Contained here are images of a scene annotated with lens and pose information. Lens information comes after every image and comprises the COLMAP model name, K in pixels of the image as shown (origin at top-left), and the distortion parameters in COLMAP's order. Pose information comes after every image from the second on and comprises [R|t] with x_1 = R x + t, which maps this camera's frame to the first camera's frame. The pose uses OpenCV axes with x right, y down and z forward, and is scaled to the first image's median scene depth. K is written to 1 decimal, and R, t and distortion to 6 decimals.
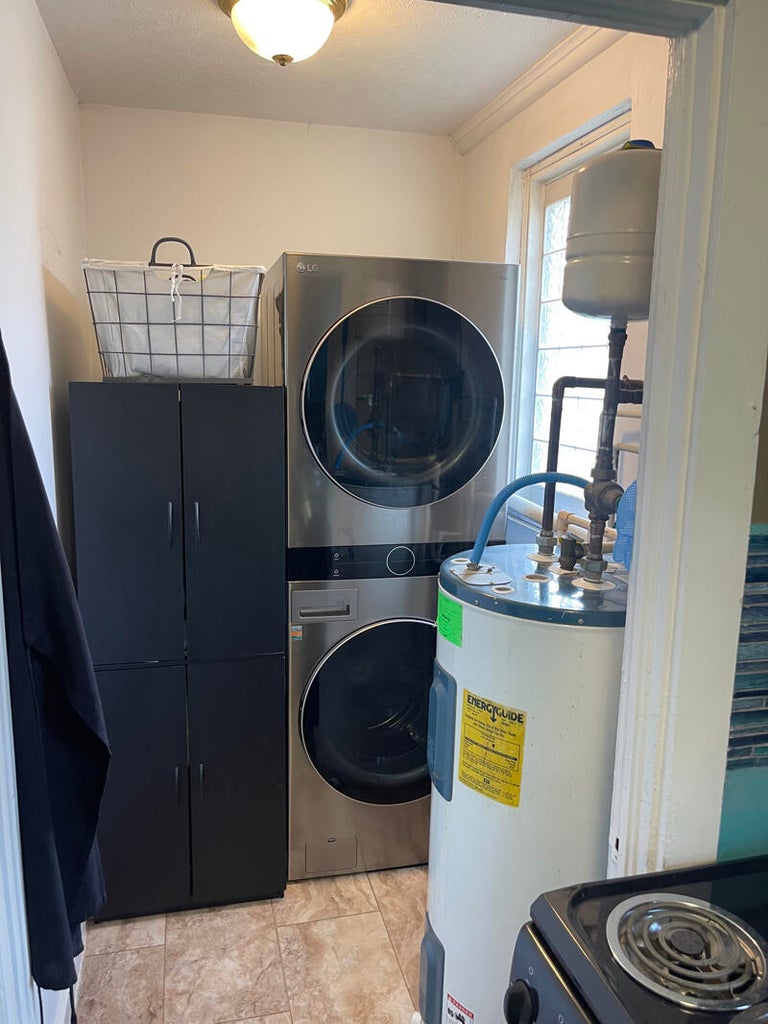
lens RADIAL K [[775.5, 0, 384.2], [0, 775.5, 513.9], [0, 0, 1]] dist [0.009643, 0.005643]
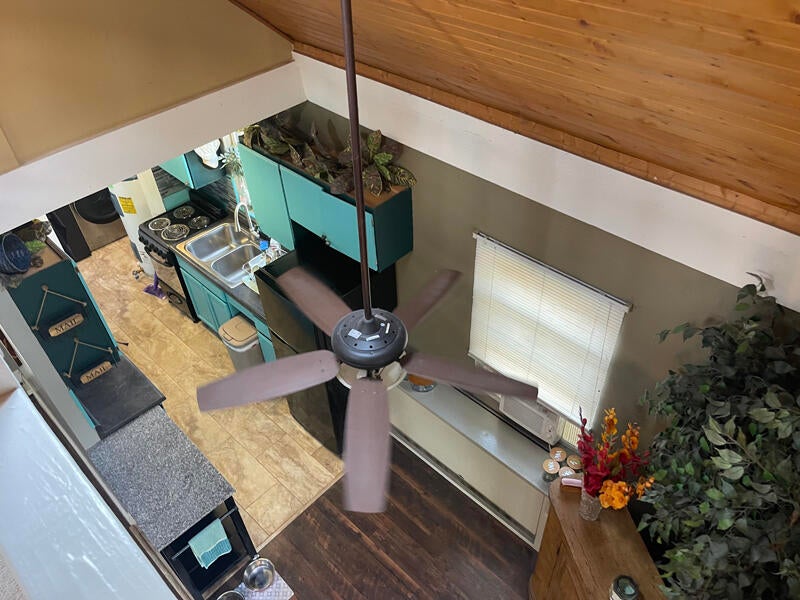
lens RADIAL K [[605.9, 0, 400.9], [0, 605.9, 298.7], [0, 0, 1]] dist [0.009643, 0.005643]
pose [[0.846224, -0.385744, 0.367569, -0.033780], [0.137001, 0.824172, 0.549518, -0.771453], [-0.514913, -0.414658, 0.750282, -2.153726]]
